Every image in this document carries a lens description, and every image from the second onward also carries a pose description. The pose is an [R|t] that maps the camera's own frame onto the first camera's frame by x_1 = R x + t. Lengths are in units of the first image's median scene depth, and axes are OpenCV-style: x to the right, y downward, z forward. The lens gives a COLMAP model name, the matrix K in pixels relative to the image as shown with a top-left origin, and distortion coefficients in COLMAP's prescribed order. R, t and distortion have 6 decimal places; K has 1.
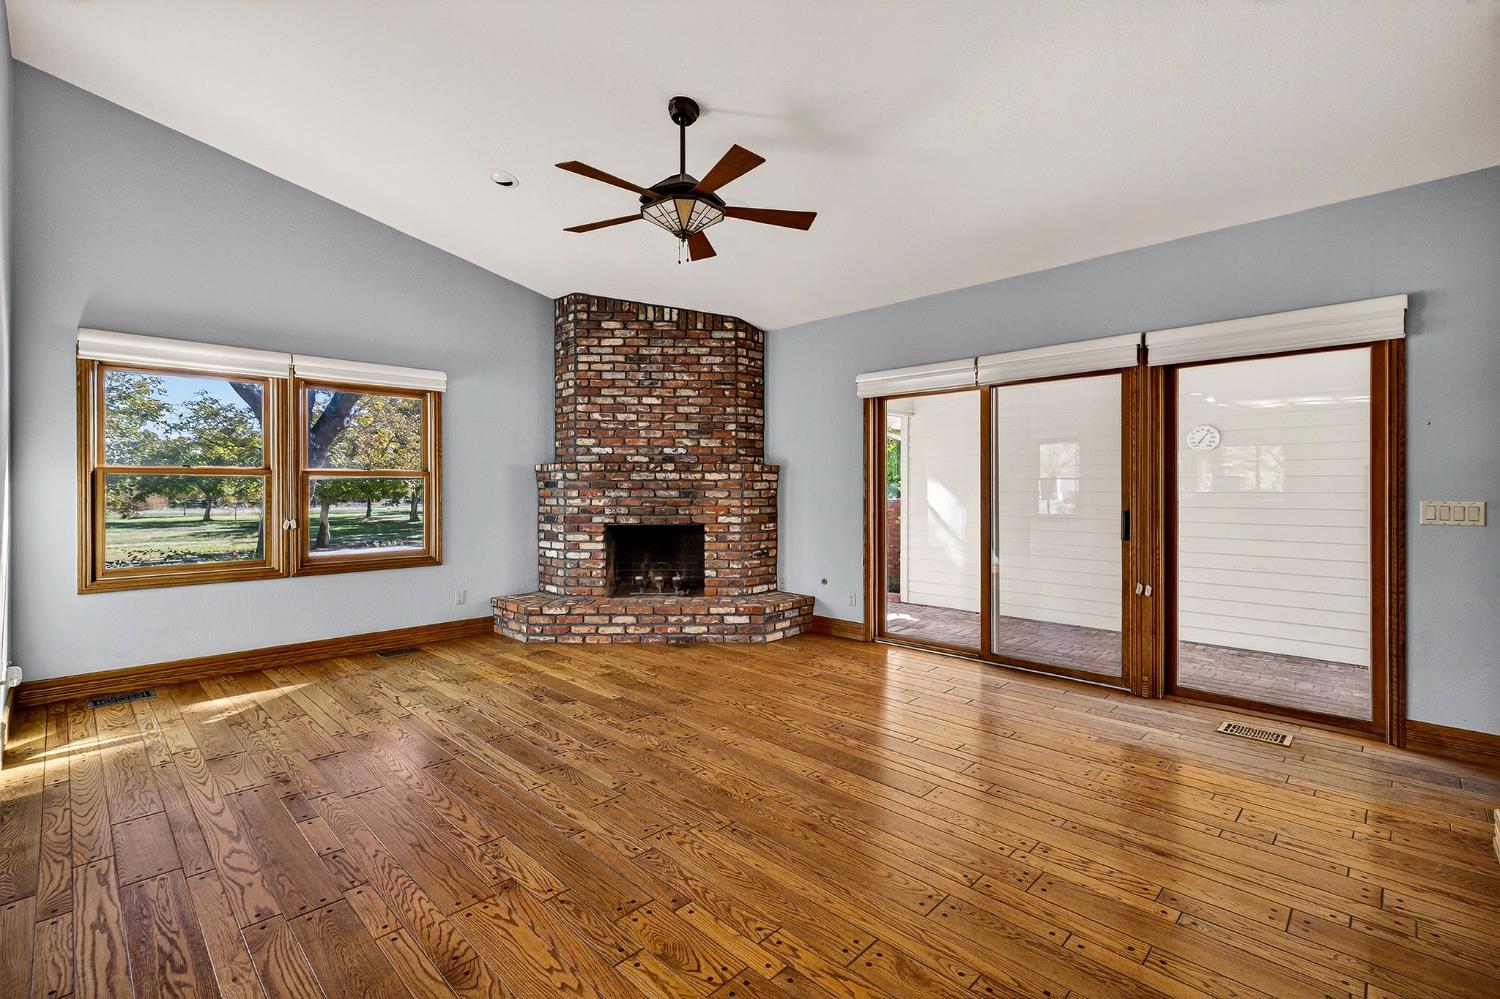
lens RADIAL K [[662.4, 0, 749.9], [0, 662.4, 490.9], [0, 0, 1]] dist [0.001034, 0.000326]
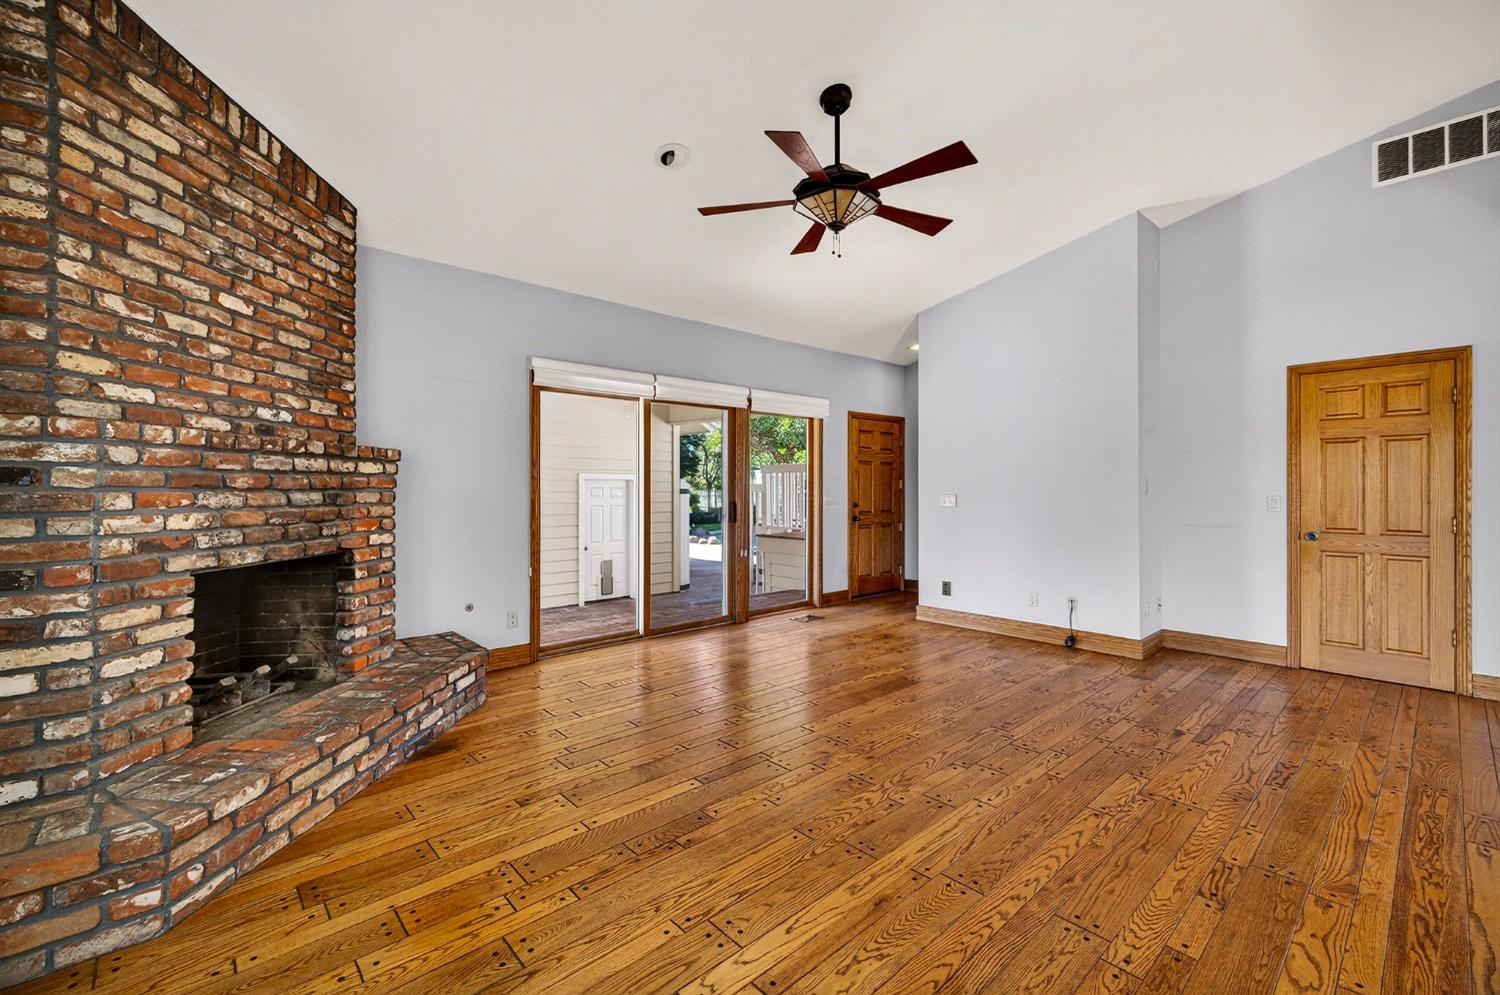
lens RADIAL K [[632.9, 0, 750.1], [0, 632.9, 488.9], [0, 0, 1]] dist [0.004041, 0.000213]
pose [[0.061080, -0.002756, 0.998129, -0.585169], [0.006306, 0.999977, 0.002375, -0.001872], [-0.998113, 0.006149, 0.061096, 0.603425]]
